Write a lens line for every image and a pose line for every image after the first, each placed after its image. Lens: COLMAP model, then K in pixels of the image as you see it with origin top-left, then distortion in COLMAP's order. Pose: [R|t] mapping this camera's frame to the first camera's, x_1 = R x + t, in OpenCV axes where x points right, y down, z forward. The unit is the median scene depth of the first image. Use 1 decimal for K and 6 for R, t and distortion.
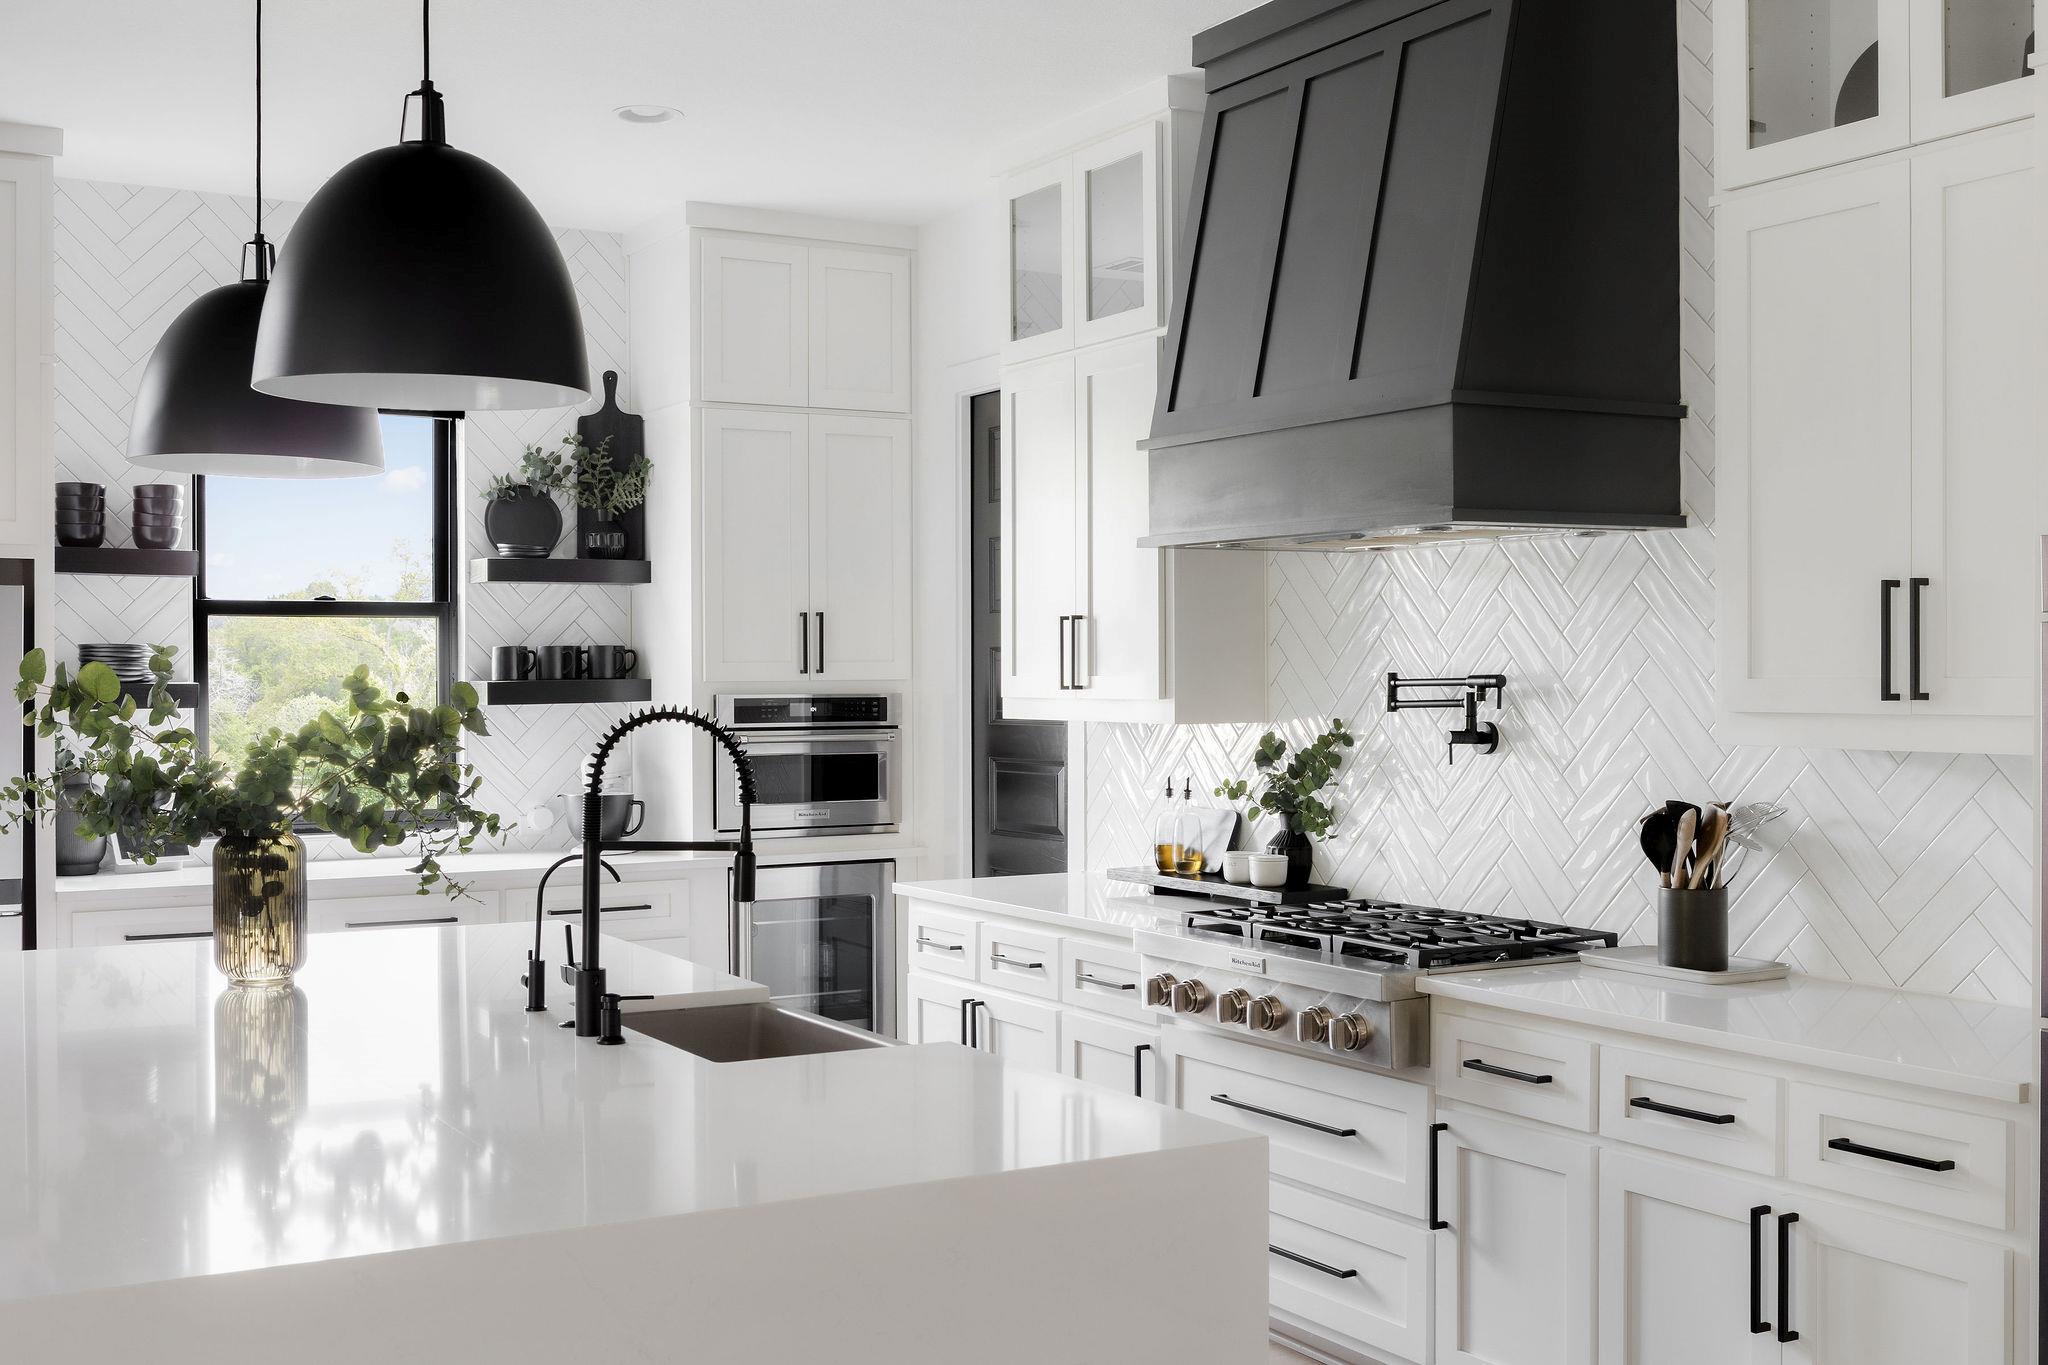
lens RADIAL K [[2179.1, 0, 1024.0], [0, 2179.1, 682.5], [0, 0, 1]] dist [-0.025078, 0.000090]
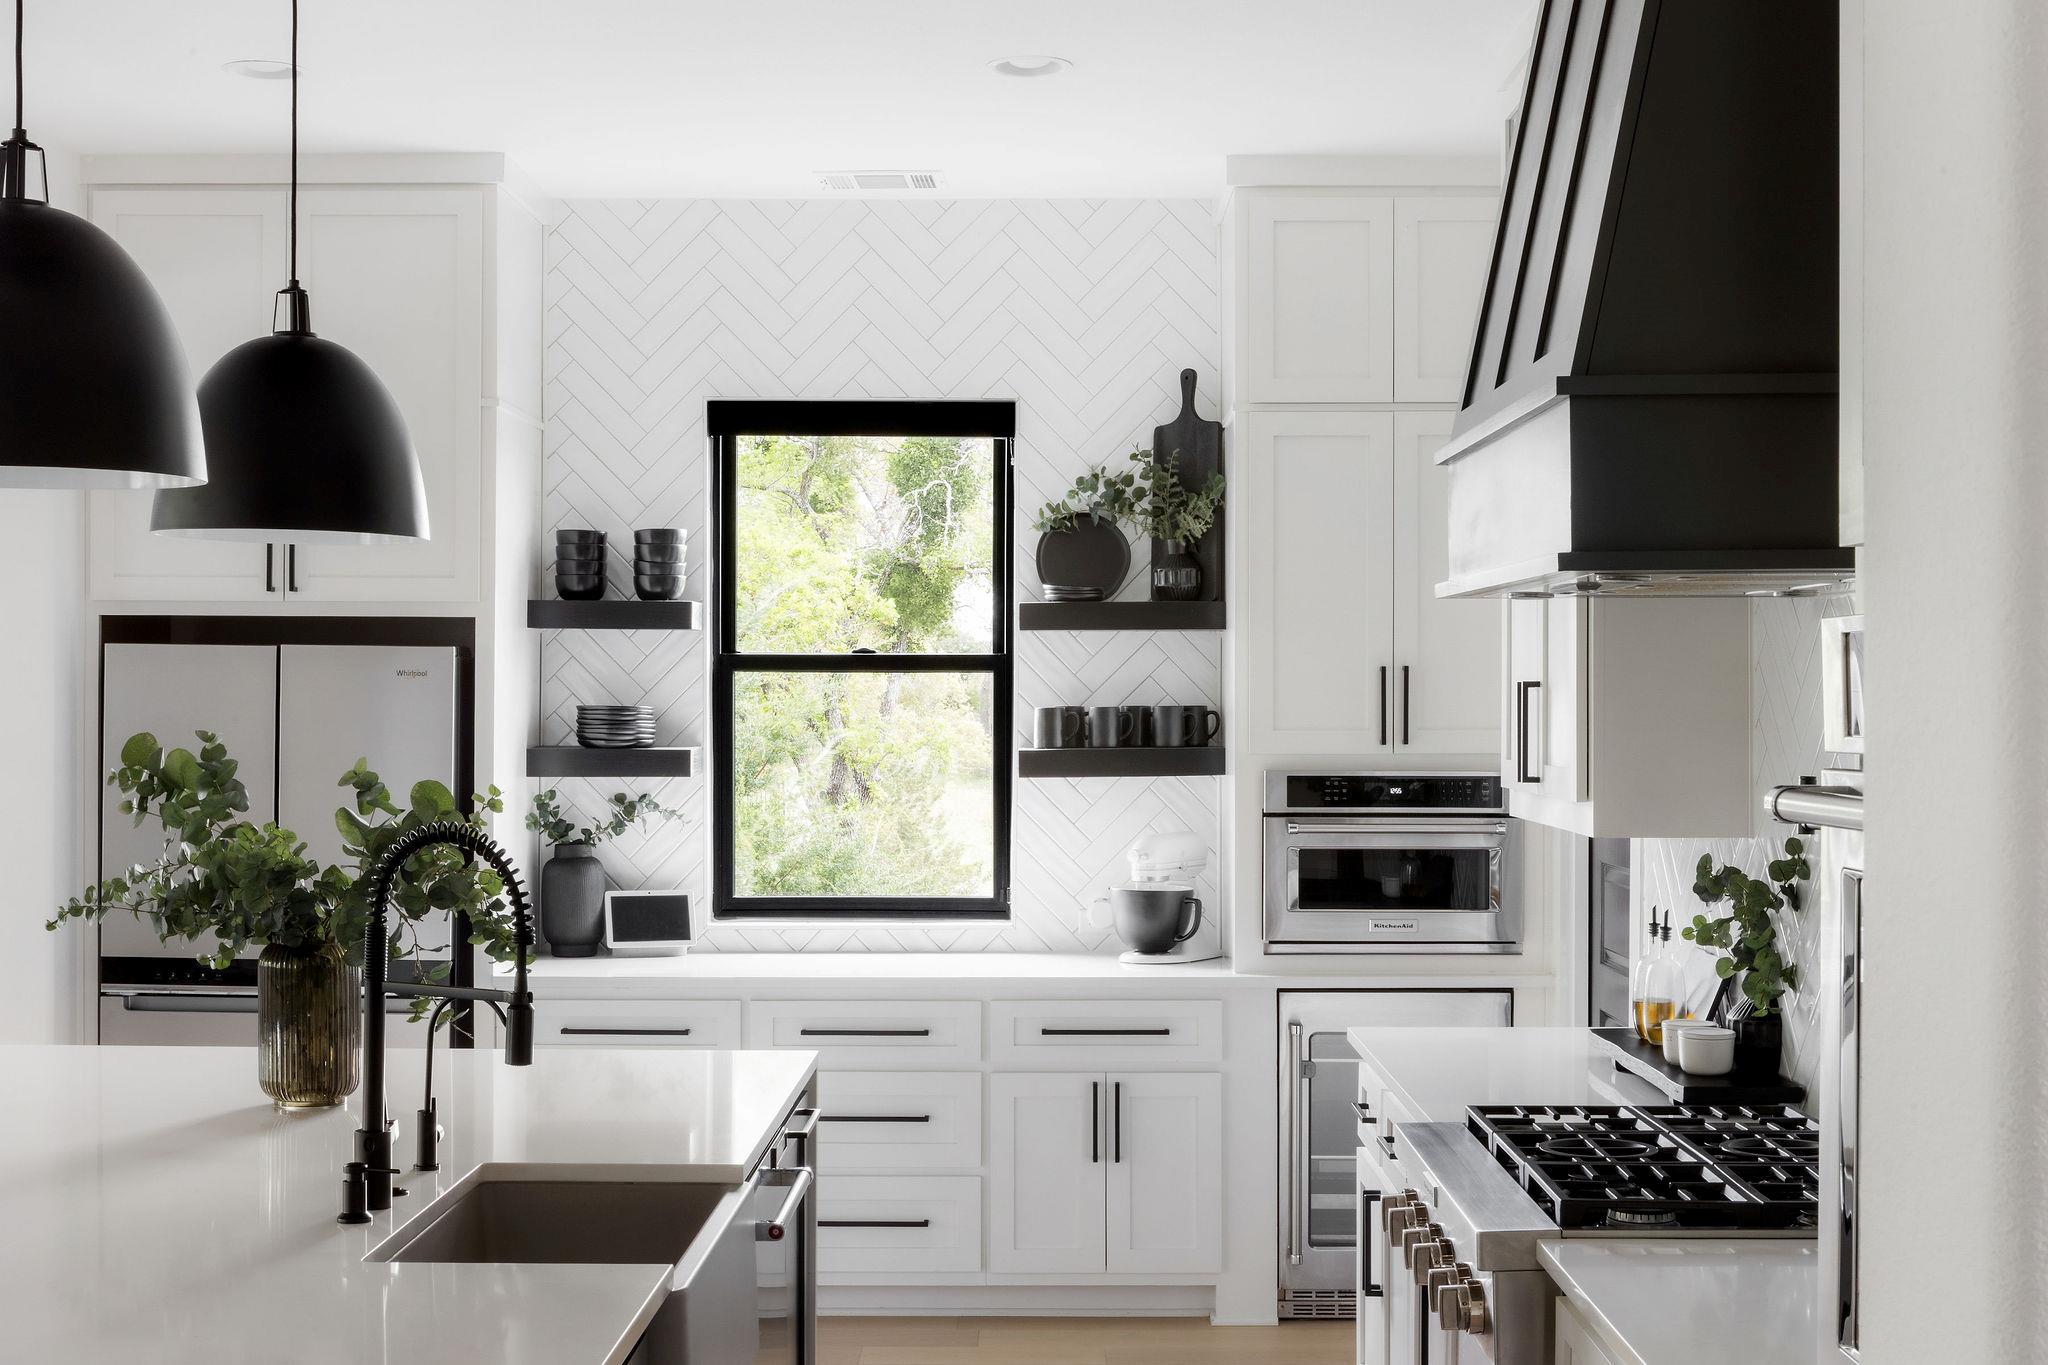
lens RADIAL K [[2657.4, 0, 1024.0], [0, 2657.4, 682.5], [0, 0, 1]] dist [-0.029341, -0.027922]
pose [[0.857359, 0.002902, -0.514710, 0.298207], [-0.007886, 0.999941, -0.007497, -0.019863], [0.514658, 0.010487, 0.857331, 0.129137]]
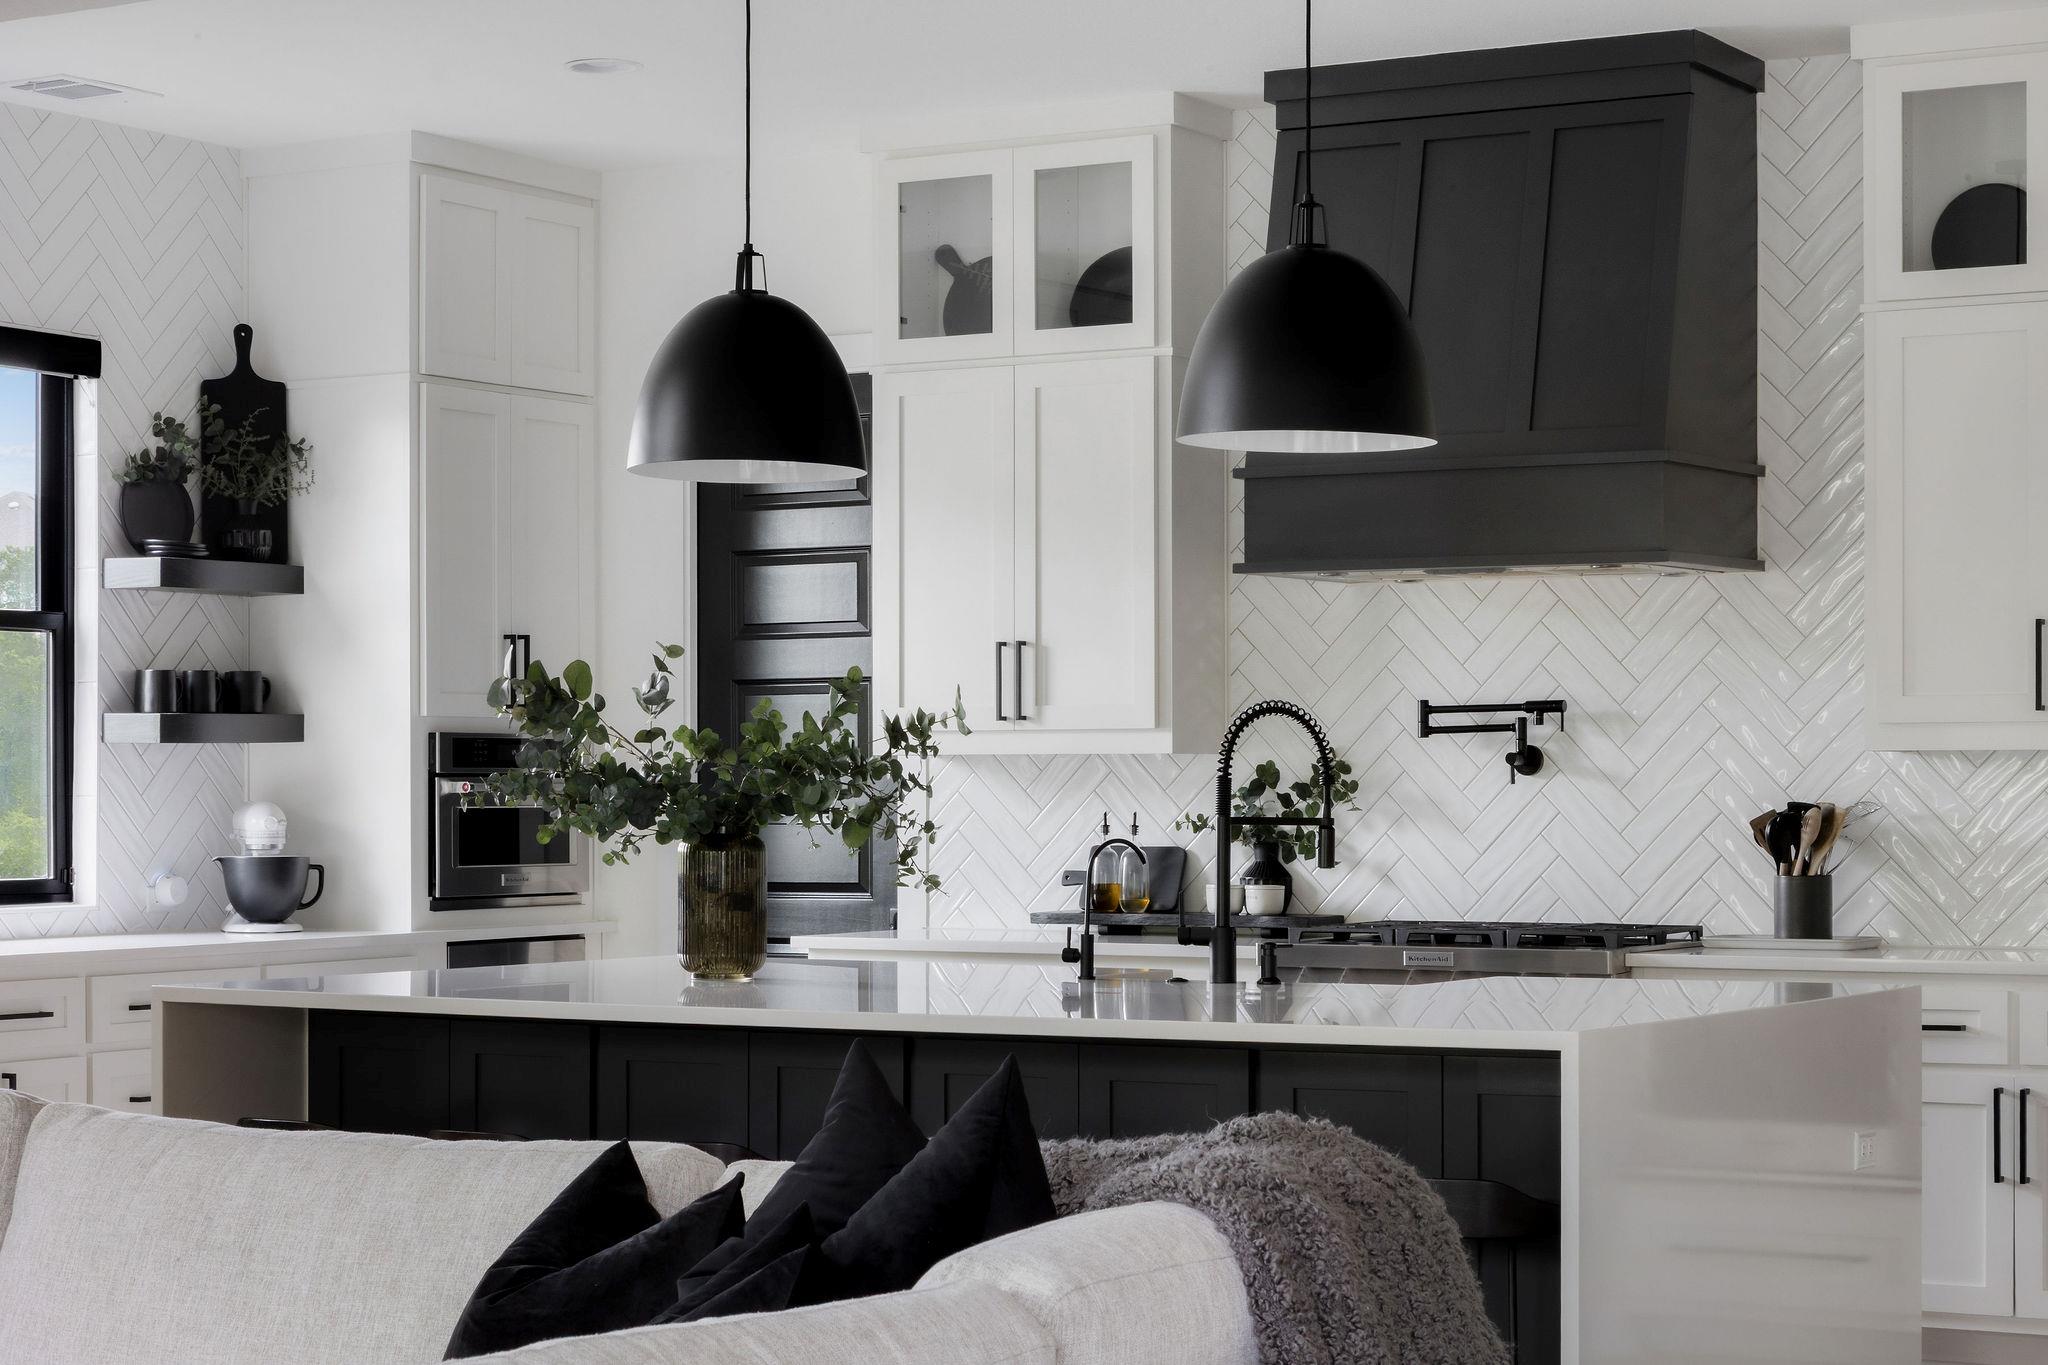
lens RADIAL K [[3972.0, 0, 1024.0], [0, 3972.0, 682.5], [0, 0, 1]] dist [-0.028042, -0.294020]
pose [[0.870180, 0.015811, 0.492480, -0.719600], [0.000990, 0.999427, -0.033835, 0.039633], [-0.492733, 0.029930, 0.869666, -0.427149]]
